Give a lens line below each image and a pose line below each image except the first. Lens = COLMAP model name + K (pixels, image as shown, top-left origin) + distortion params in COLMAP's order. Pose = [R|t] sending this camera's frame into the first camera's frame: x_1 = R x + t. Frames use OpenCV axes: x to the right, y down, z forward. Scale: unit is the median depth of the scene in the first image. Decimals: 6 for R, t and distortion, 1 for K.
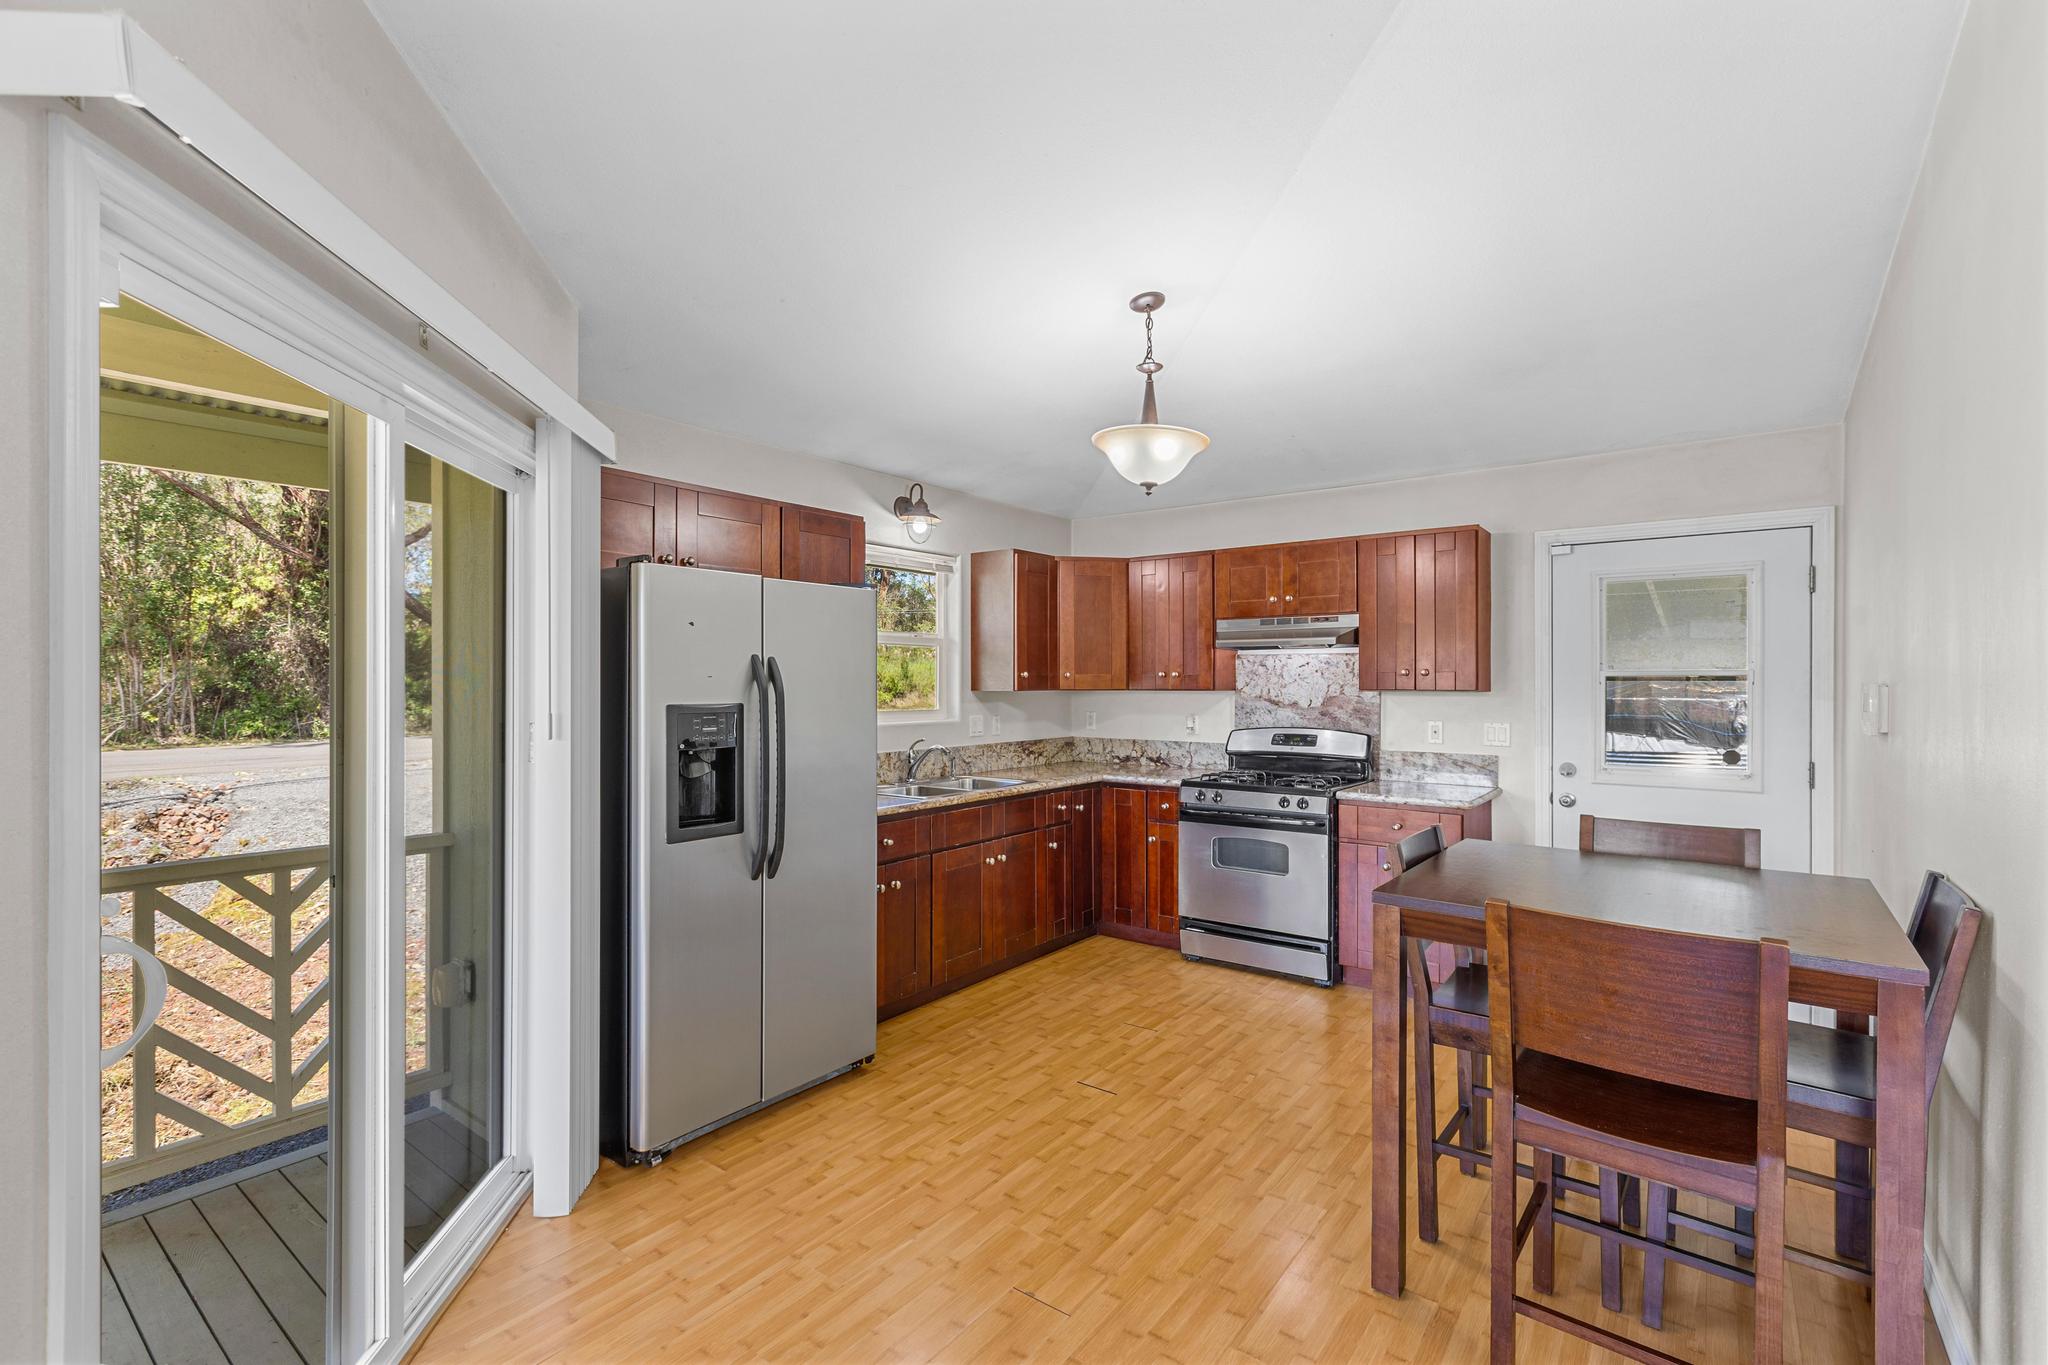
lens RADIAL K [[914.9, 0, 1028.4], [0, 914.9, 682.3], [0, 0, 1]] dist [0.004183, -0.001802]
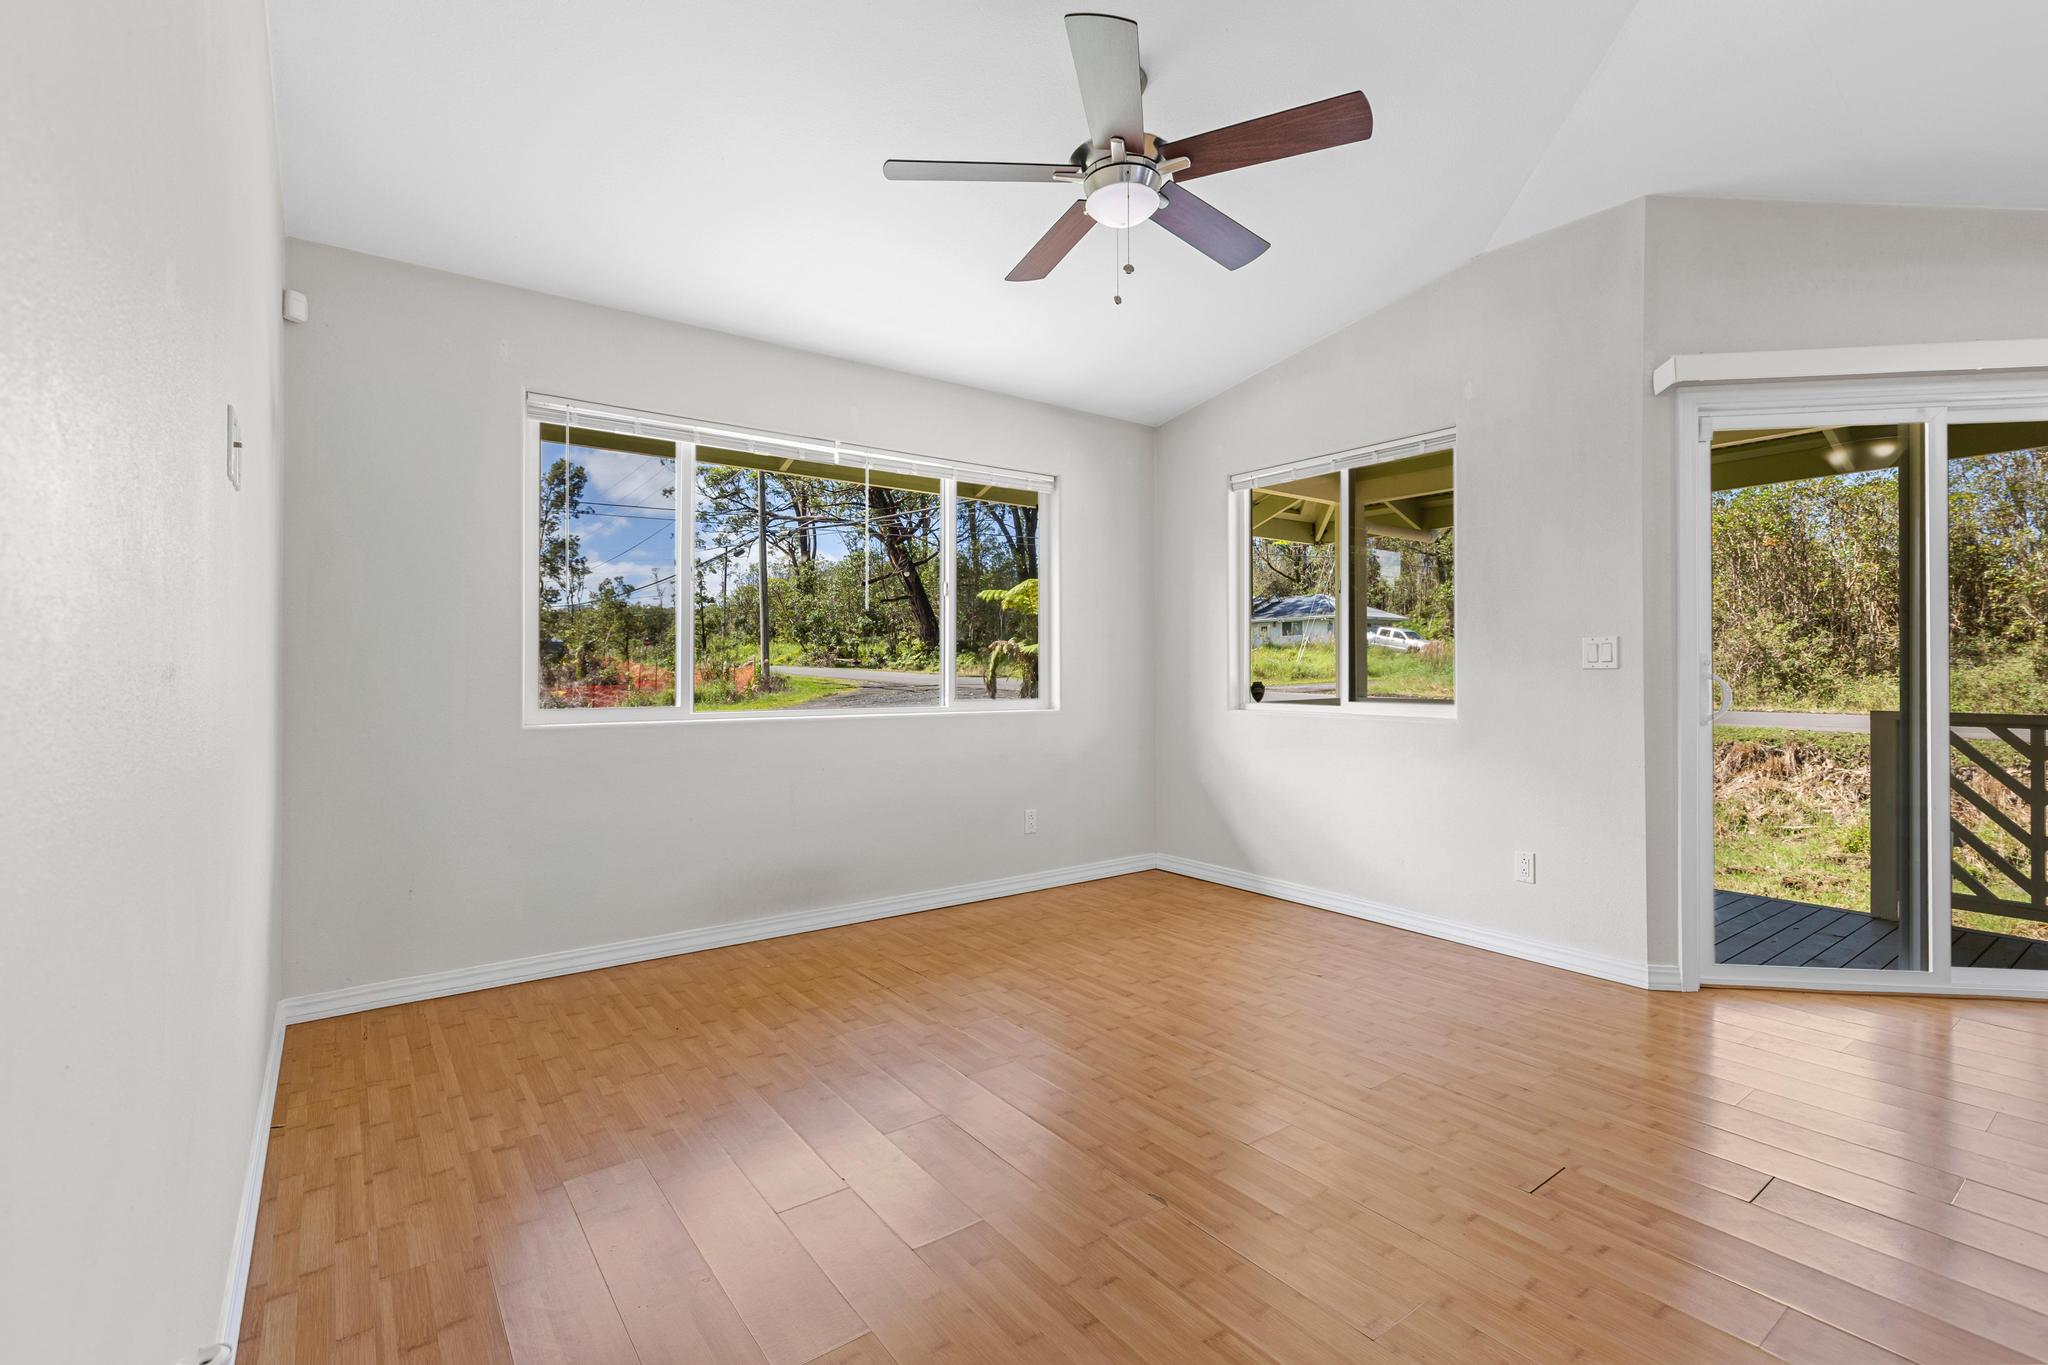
lens RADIAL K [[914.9, 0, 1038.8], [0, 914.9, 648.5], [0, 0, 1]] dist [0.004183, -0.001802]
pose [[-0.281765, -0.020529, -0.959264, 0.528477], [-0.001128, 0.999777, -0.021065, 0.065098], [0.959483, -0.004854, -0.281725, -0.032163]]
